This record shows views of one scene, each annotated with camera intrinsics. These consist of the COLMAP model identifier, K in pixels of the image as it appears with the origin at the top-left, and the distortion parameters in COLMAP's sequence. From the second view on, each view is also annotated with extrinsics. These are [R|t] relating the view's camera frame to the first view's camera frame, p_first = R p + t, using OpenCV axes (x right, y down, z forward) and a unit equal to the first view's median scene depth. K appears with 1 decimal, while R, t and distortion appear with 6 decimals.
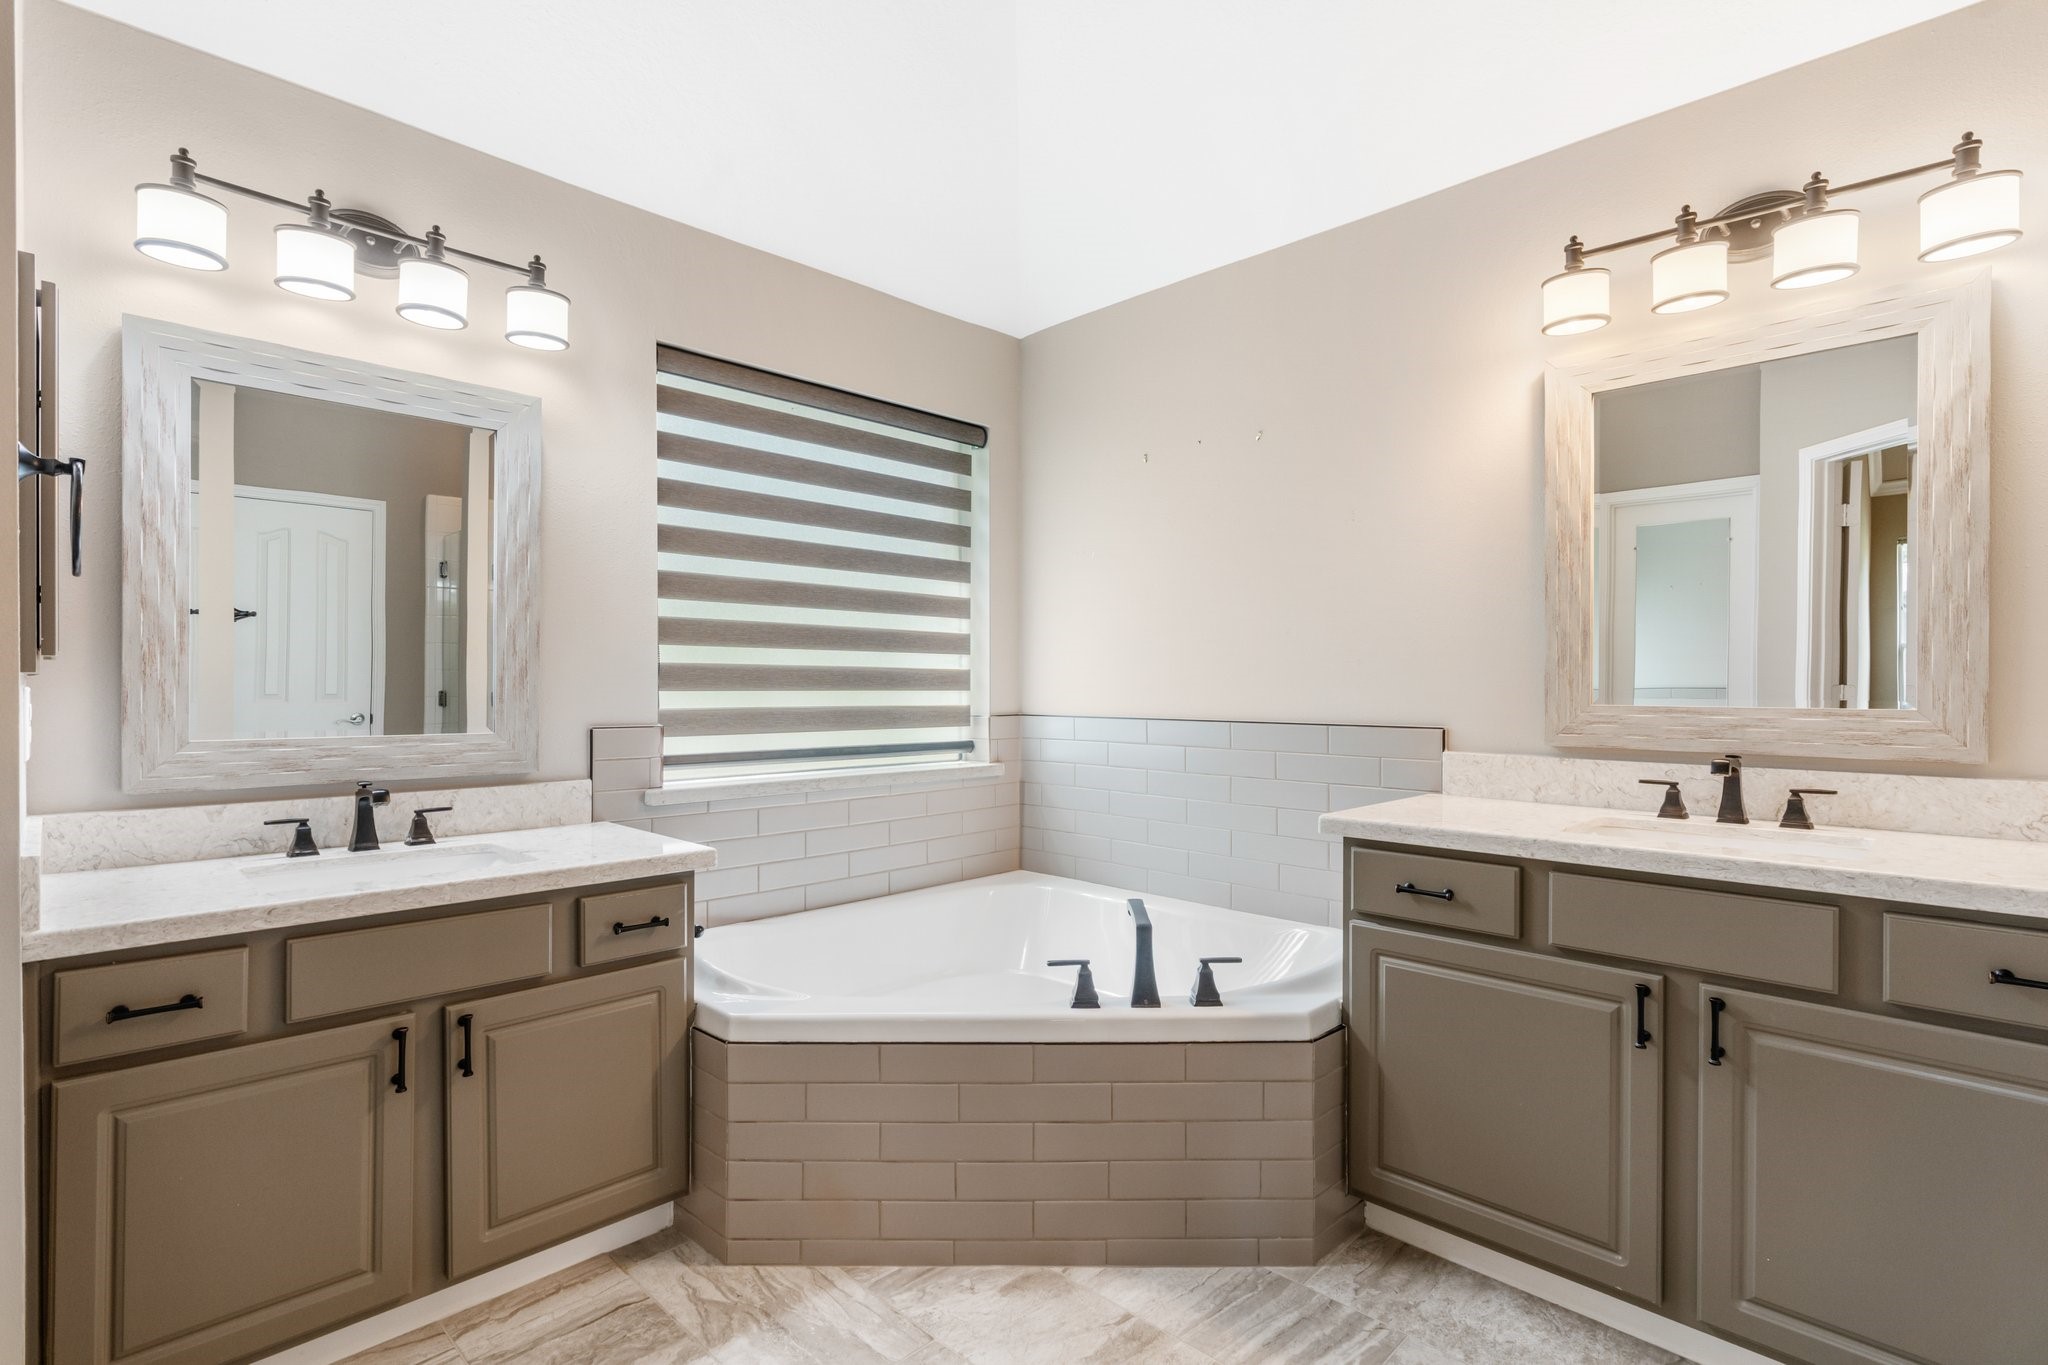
lens RADIAL K [[934.6, 0, 1017.1], [0, 934.6, 680.0], [0, 0, 1]] dist [-0.018525, 0.005450]
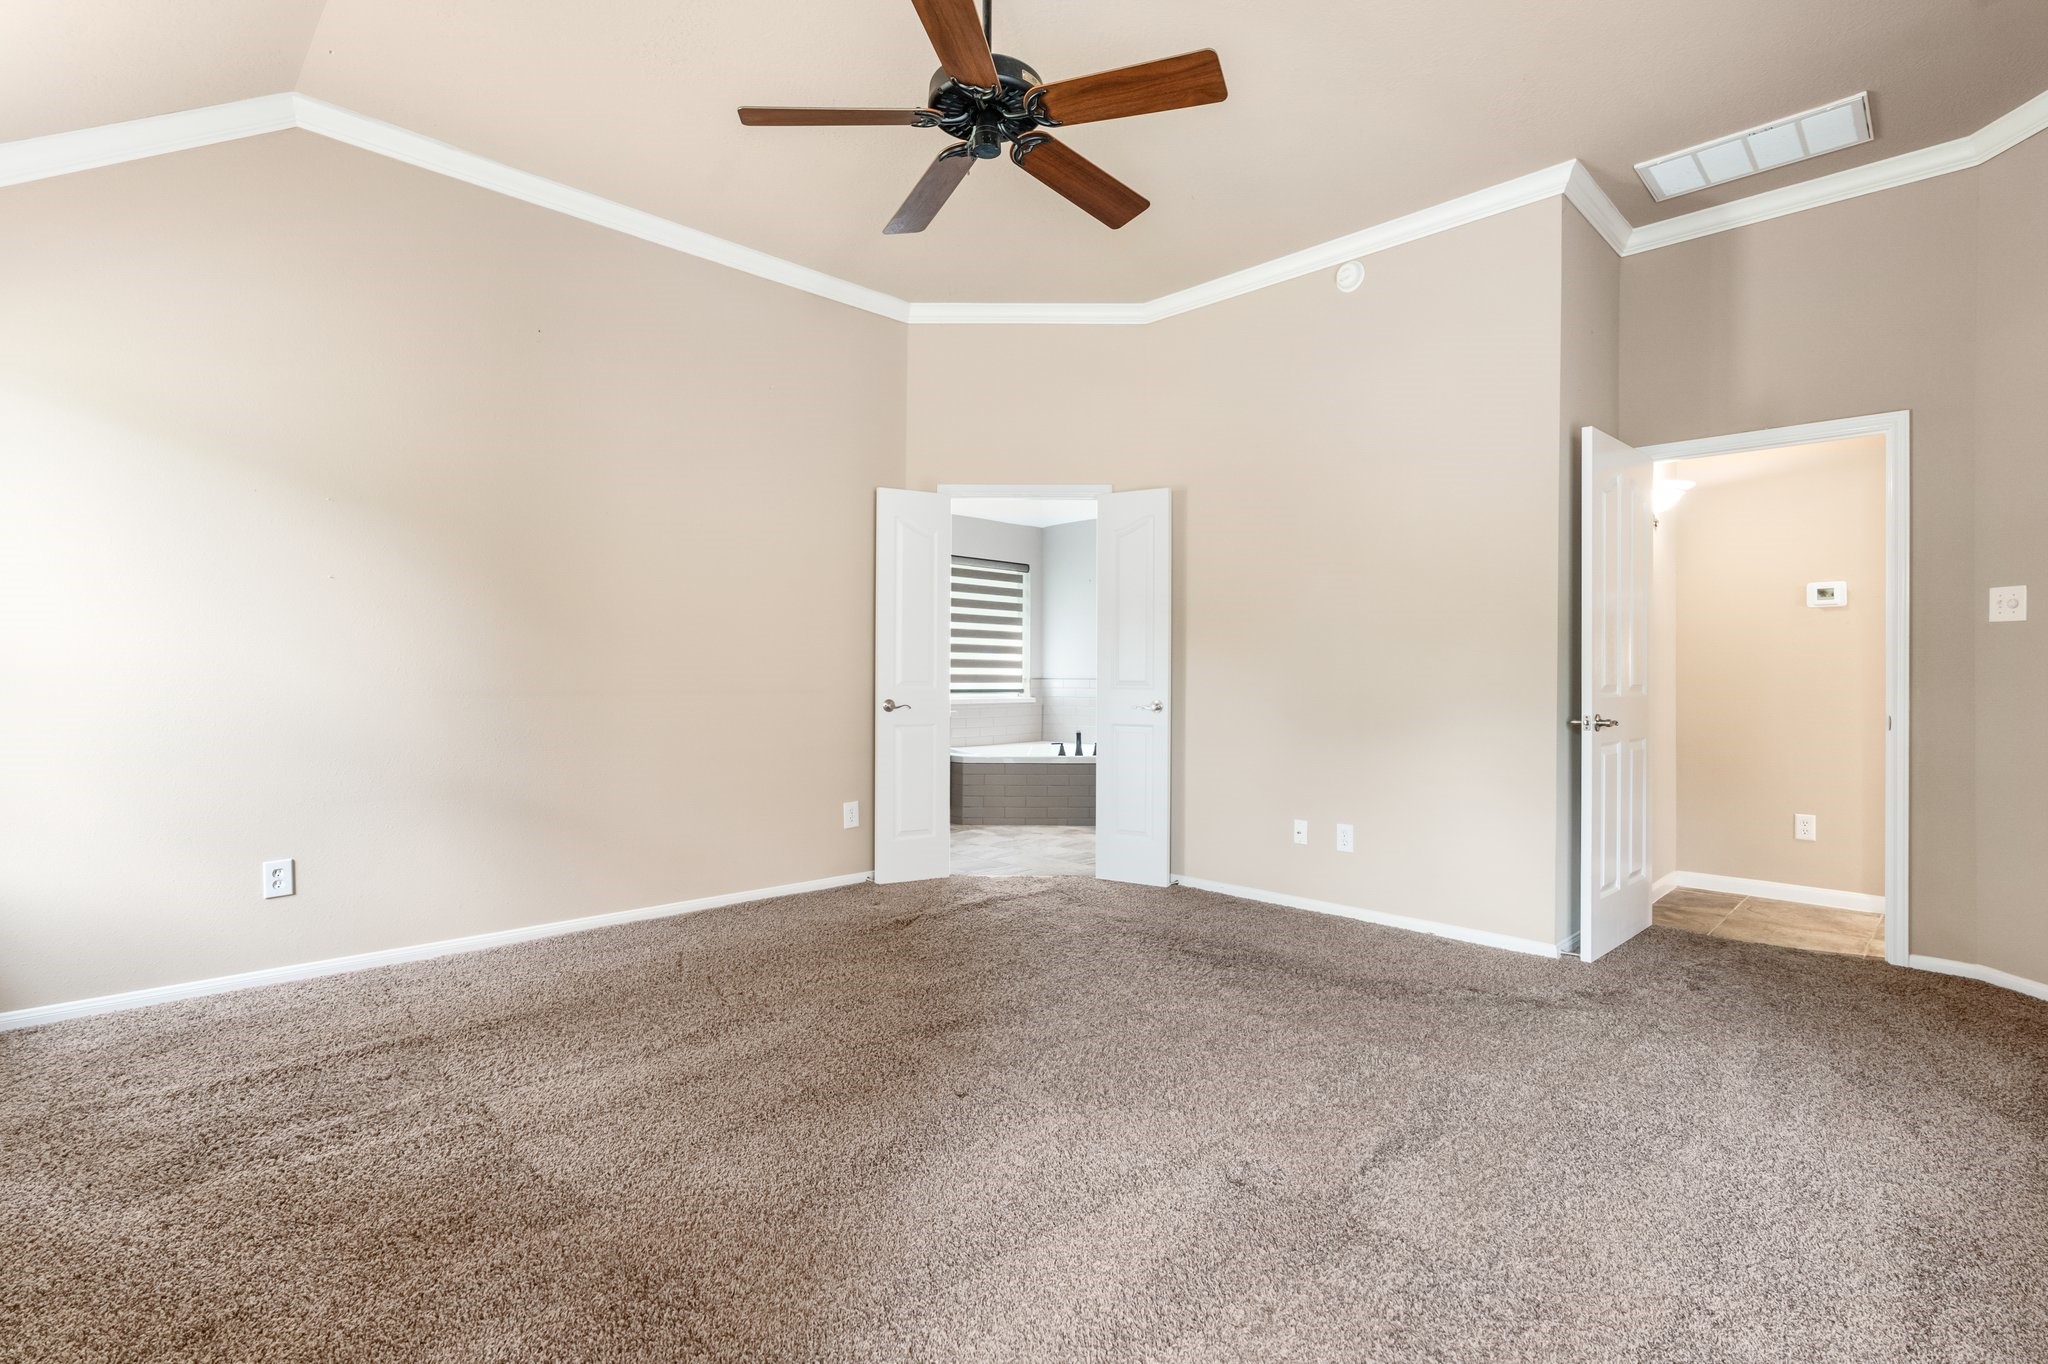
lens RADIAL K [[934.6, 0, 1017.1], [0, 934.6, 679.5], [0, 0, 1]] dist [-0.018525, 0.005450]
pose [[0.999917, 0.004188, -0.012156, -0.023617], [-0.004073, 0.999947, 0.009449, 0.011736], [0.012195, -0.009398, 0.999881, -1.094807]]
